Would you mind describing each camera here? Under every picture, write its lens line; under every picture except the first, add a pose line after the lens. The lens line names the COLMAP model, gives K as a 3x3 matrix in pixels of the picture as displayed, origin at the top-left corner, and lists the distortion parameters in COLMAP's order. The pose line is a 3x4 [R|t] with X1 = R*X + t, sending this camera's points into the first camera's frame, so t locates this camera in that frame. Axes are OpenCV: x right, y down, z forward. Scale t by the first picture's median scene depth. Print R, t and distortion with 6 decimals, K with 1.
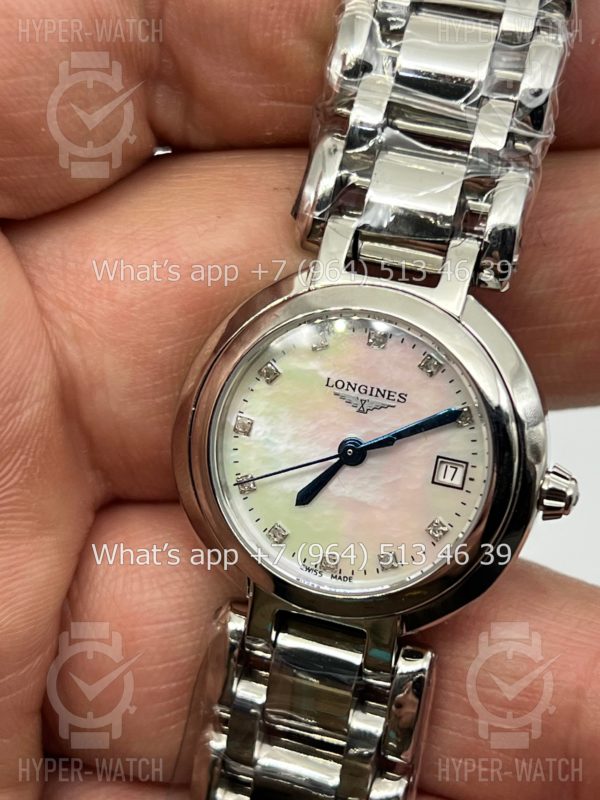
lens RADIAL K [[1955.4, 0, 300.0], [0, 1955.4, 400.0], [0, 0, 1]] dist [0.113871, 0.415799]
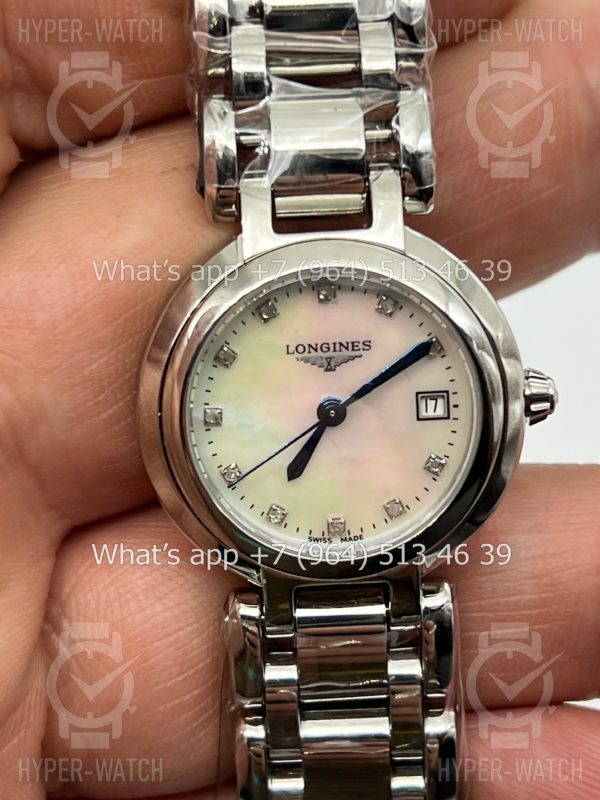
lens RADIAL K [[1955.4, 0, 300.0], [0, 1955.4, 400.0], [0, 0, 1]] dist [0.113871, 0.415799]
pose [[0.937570, -0.274886, 0.213074, -0.193600], [0.260316, 0.960914, 0.094230, -0.075124], [-0.230648, -0.032881, 0.972481, 0.055418]]
